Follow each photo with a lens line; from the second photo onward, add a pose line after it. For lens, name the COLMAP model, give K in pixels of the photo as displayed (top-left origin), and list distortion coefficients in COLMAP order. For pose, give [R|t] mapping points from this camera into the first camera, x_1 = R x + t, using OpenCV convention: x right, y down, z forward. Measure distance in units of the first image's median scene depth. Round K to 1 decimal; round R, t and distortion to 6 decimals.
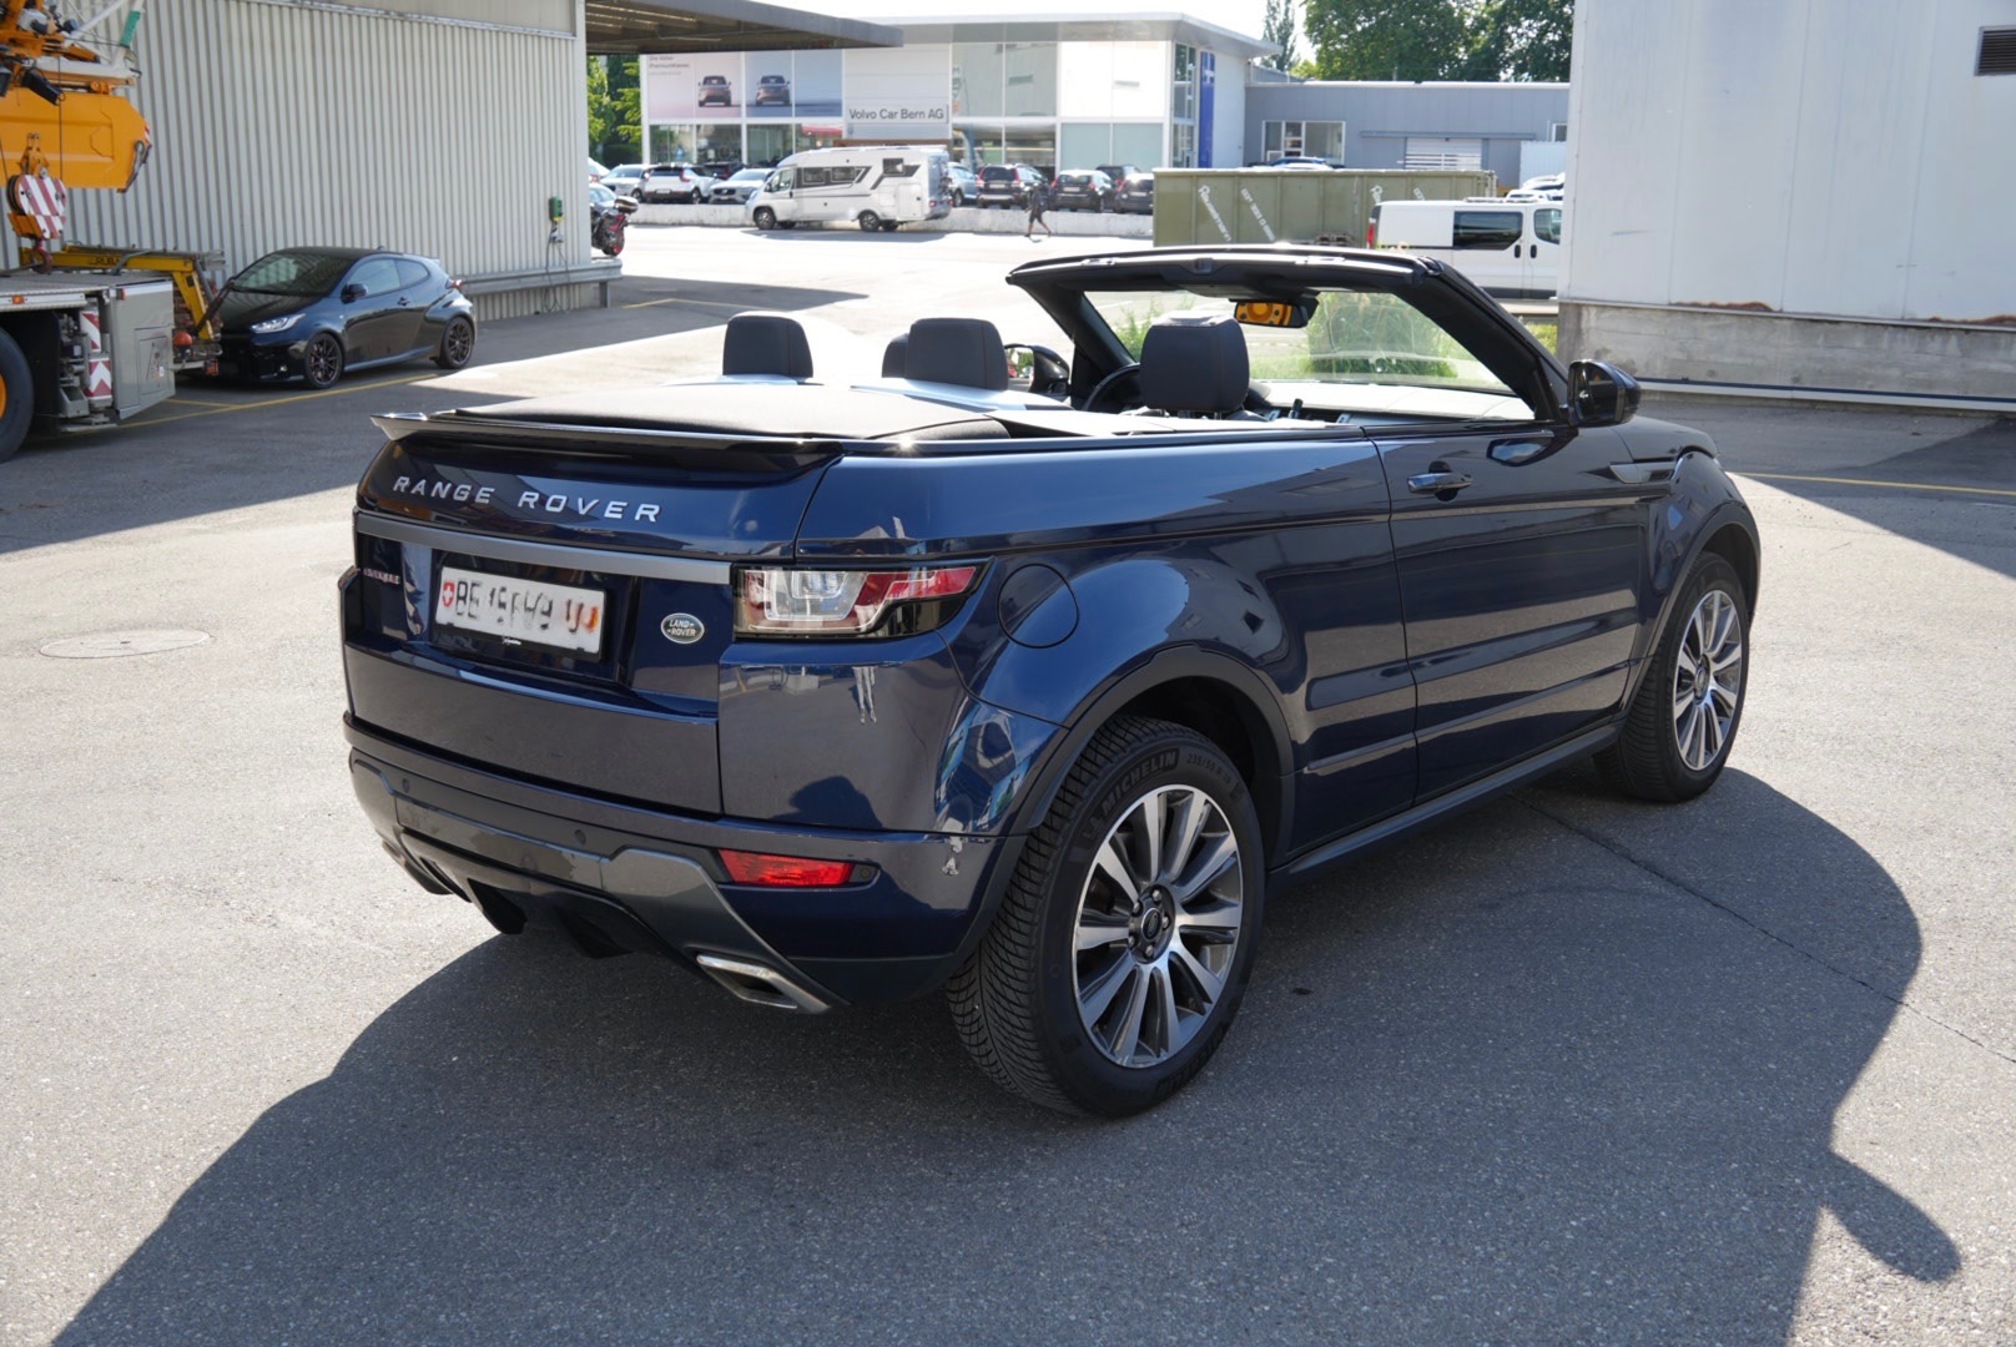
lens RADIAL K [[1926.0, 0, 1017.6], [0, 1926.0, 675.6], [0, 0, 1]] dist [-0.124430, 0.136440]
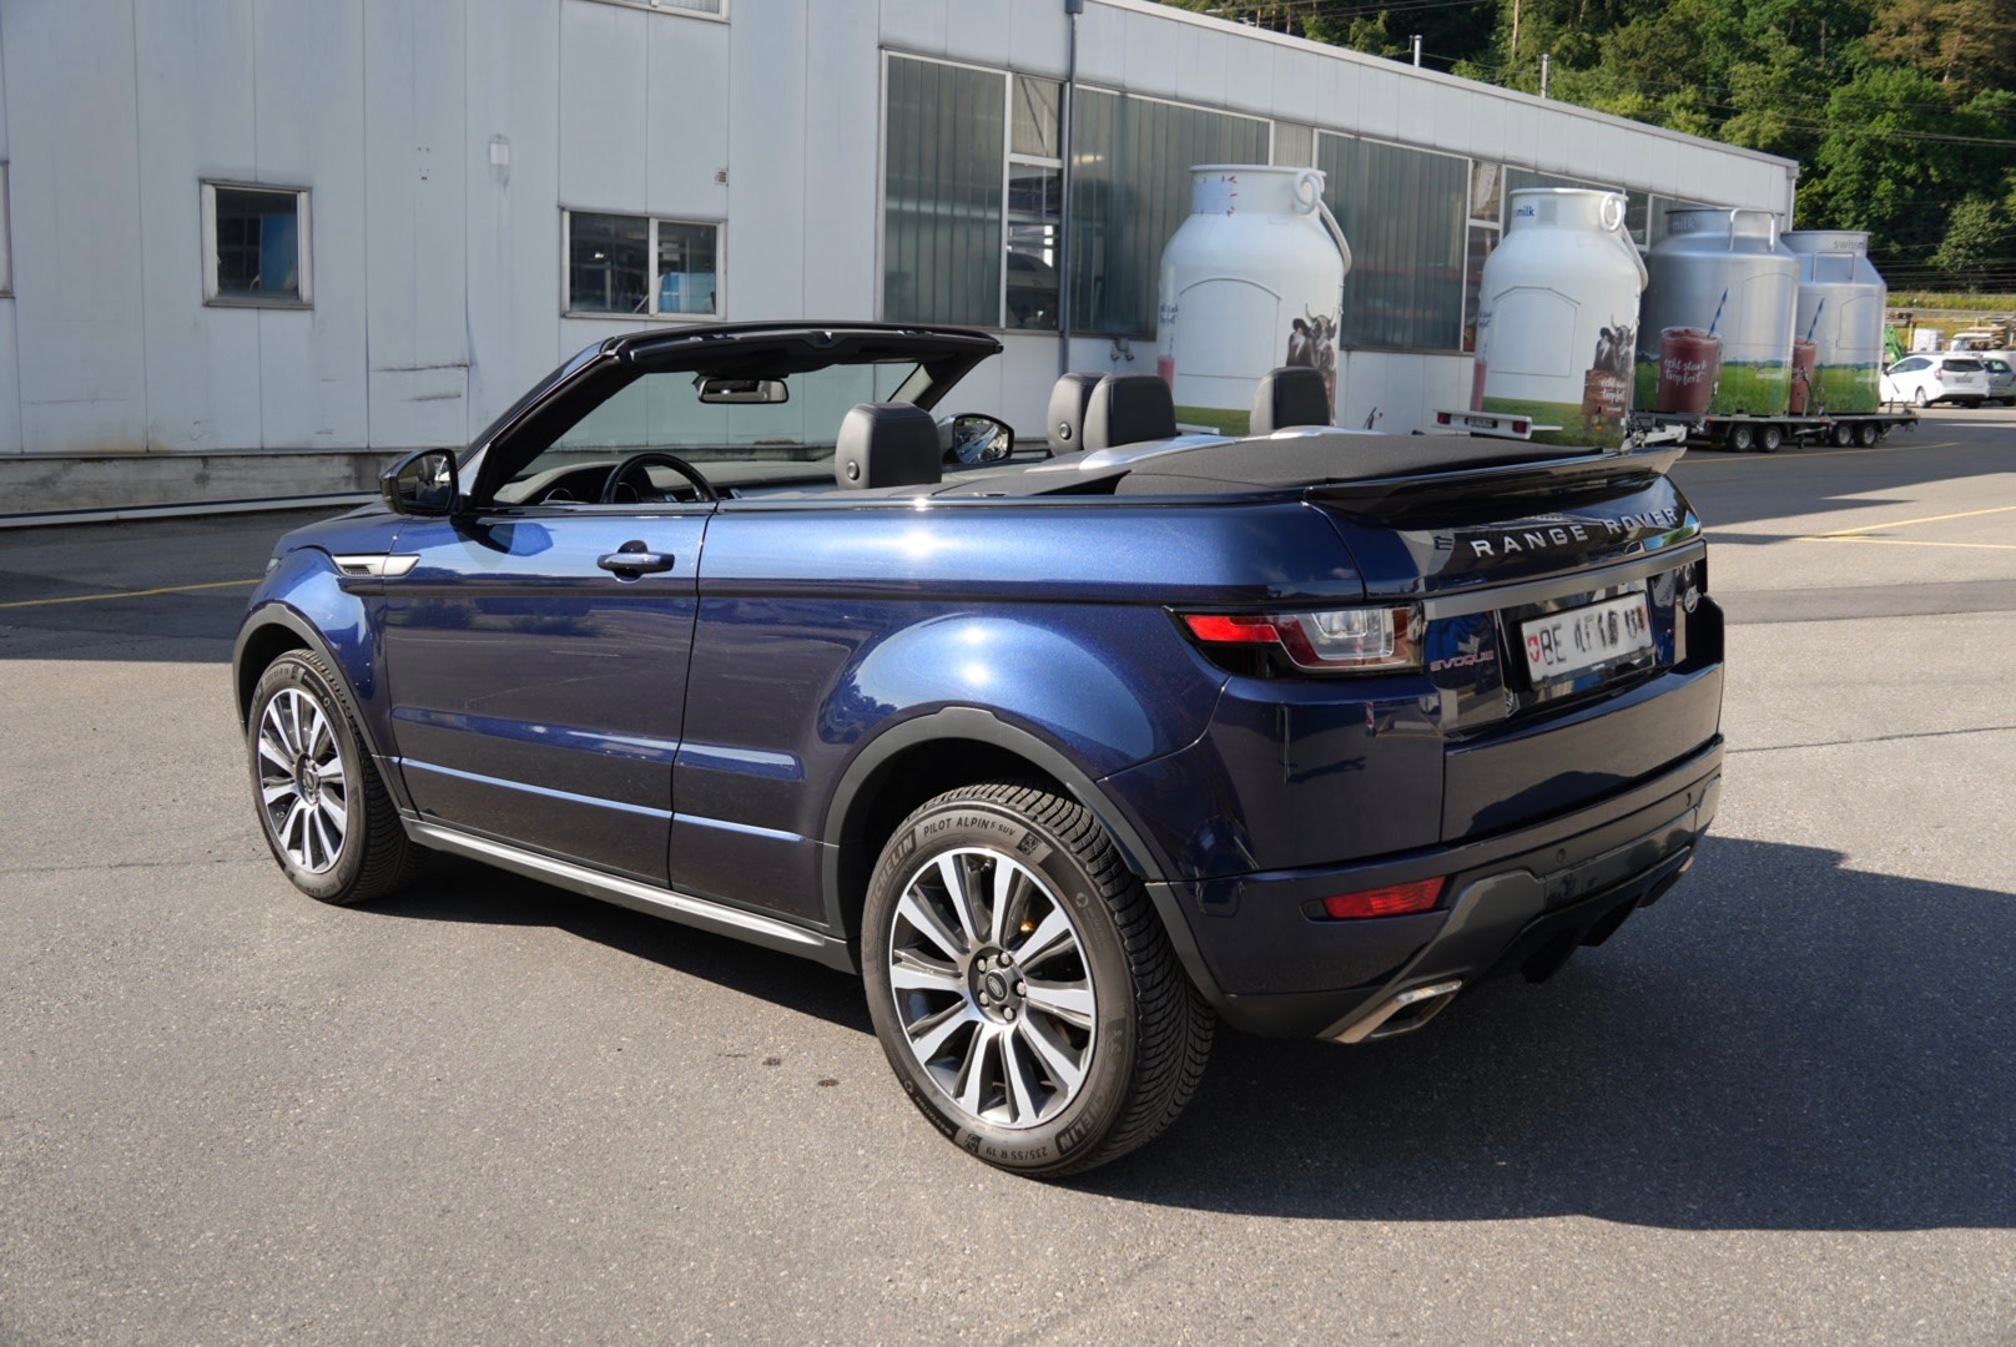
lens RADIAL K [[1945.3, 0, 1013.1], [0, 1945.3, 660.7], [0, 0, 1]] dist [-0.157168, 0.210188]
pose [[0.051261, -0.151286, 0.987160, -0.270049], [0.231182, 0.963409, 0.135641, -0.048677], [-0.971559, 0.221261, 0.084359, 0.249800]]
